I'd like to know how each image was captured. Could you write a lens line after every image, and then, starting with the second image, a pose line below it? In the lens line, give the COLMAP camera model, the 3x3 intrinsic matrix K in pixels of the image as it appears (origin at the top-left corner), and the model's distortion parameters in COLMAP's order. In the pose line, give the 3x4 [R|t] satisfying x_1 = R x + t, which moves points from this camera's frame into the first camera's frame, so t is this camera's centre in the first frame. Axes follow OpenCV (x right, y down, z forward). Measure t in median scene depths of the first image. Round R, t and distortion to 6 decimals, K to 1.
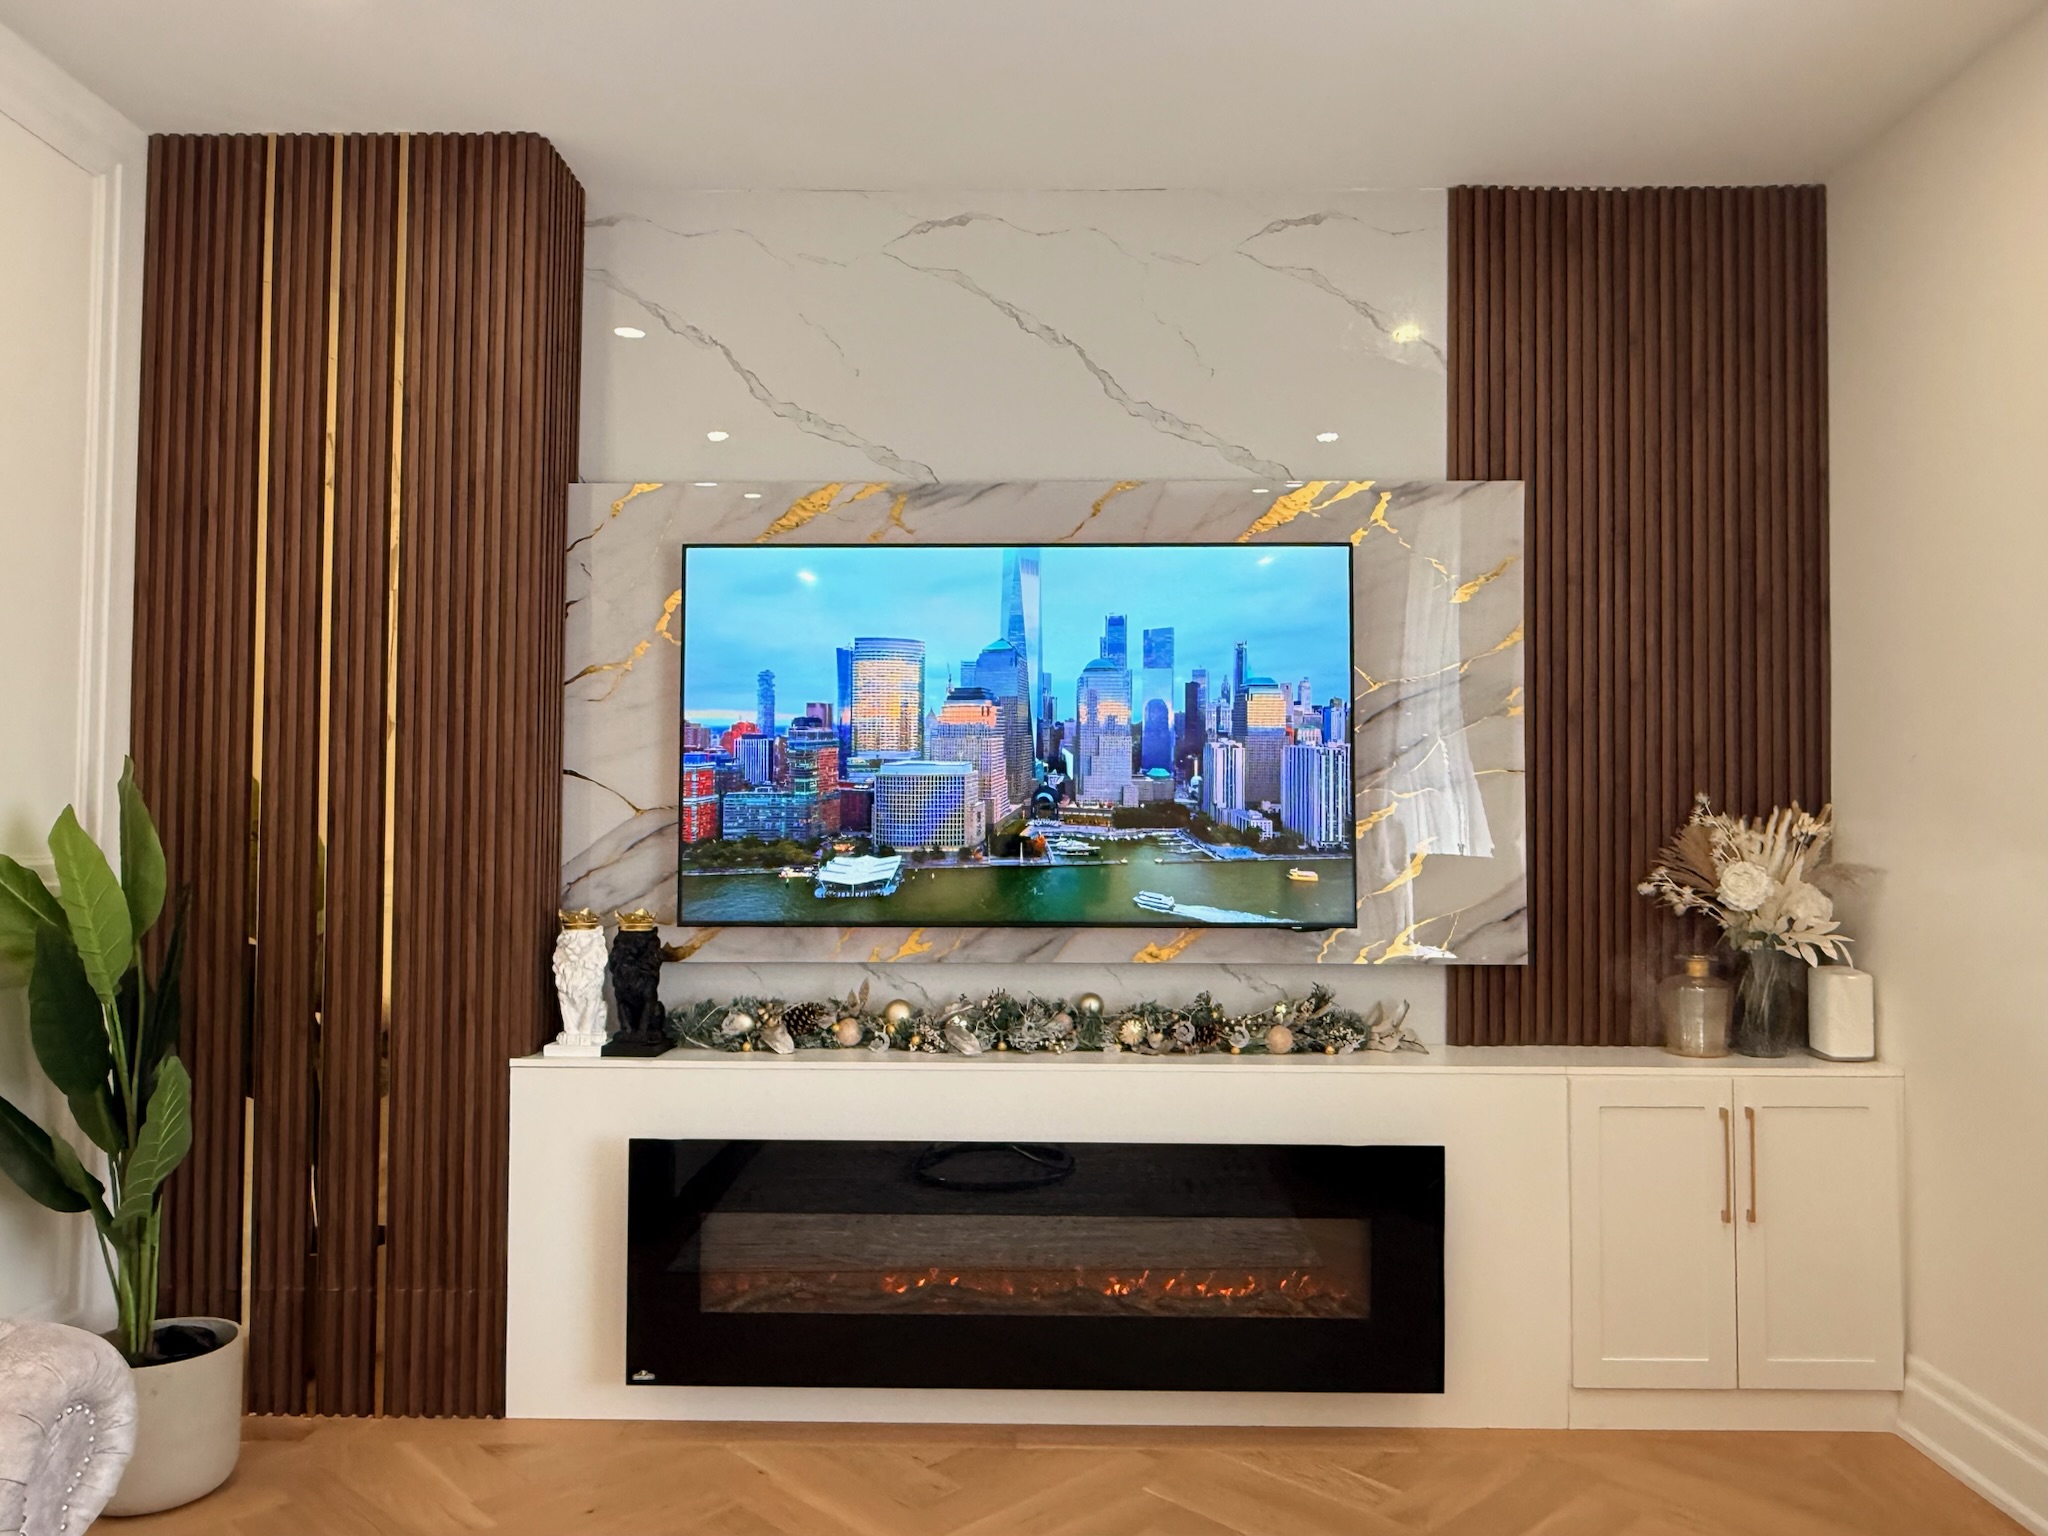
lens RADIAL K [[1436.8, 0, 1024.0], [0, 1436.8, 768.0], [0, 0, 1]] dist [-0.008670, -0.002768]
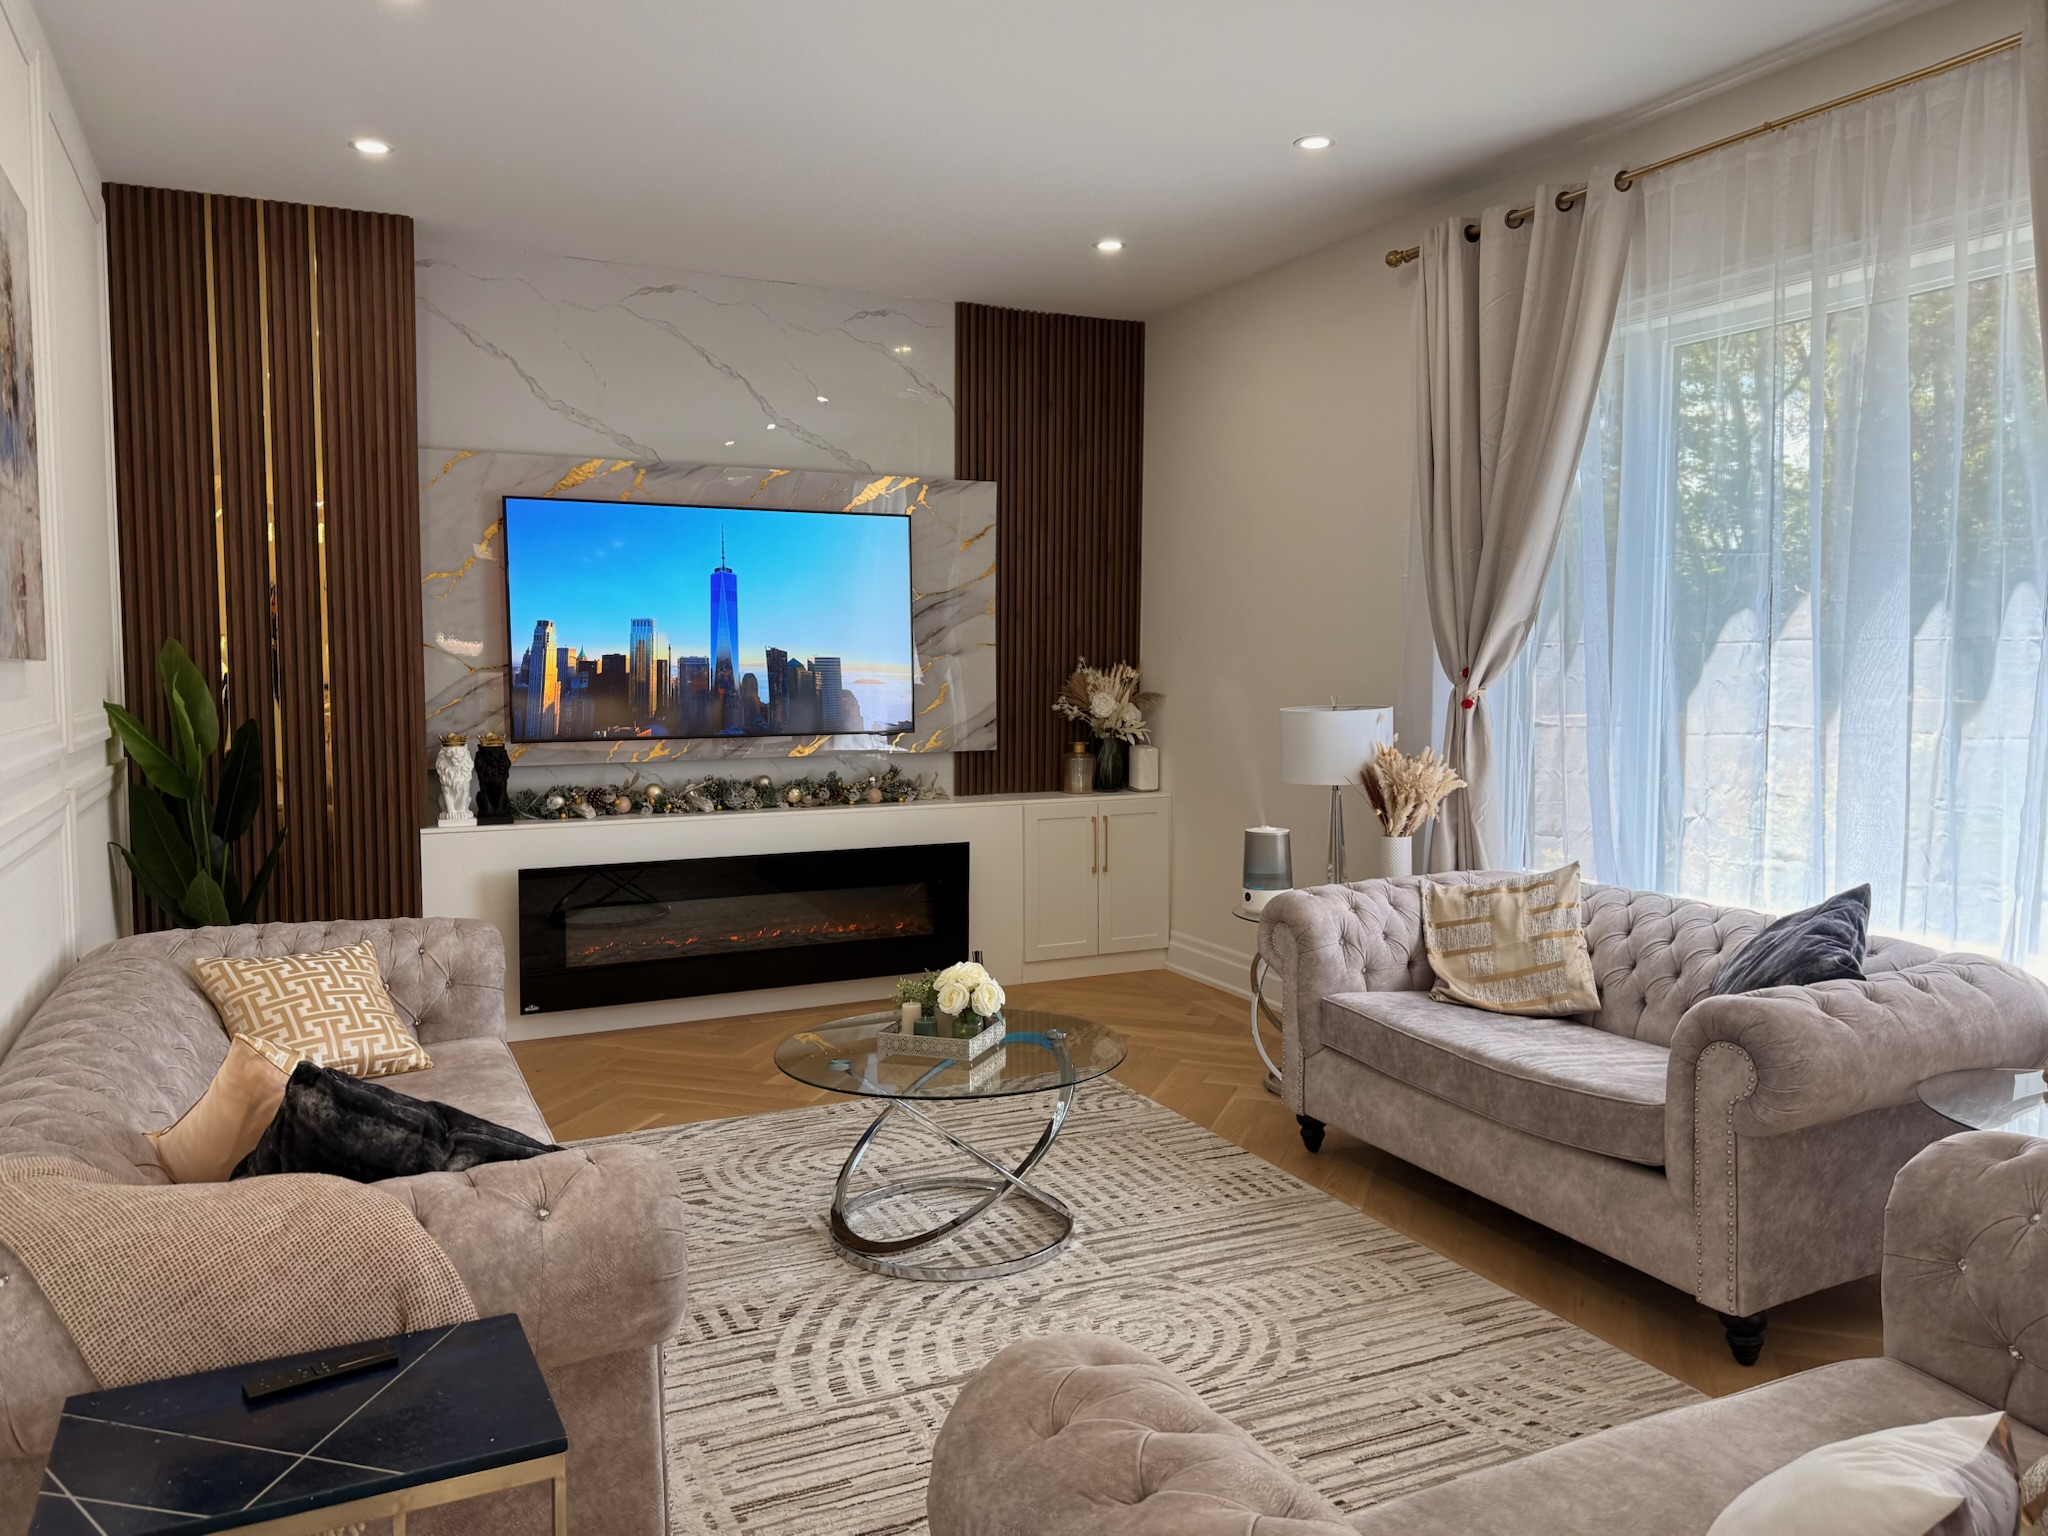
lens RADIAL K [[1481.8, 0, 1024.0], [0, 1481.8, 768.0], [0, 0, 1]] dist [0.040750, -0.103074]
pose [[0.890773, -0.038427, 0.452821, -0.487314], [-0.012893, 0.993881, 0.109704, -0.049794], [-0.454265, -0.103560, 0.884827, -0.711725]]
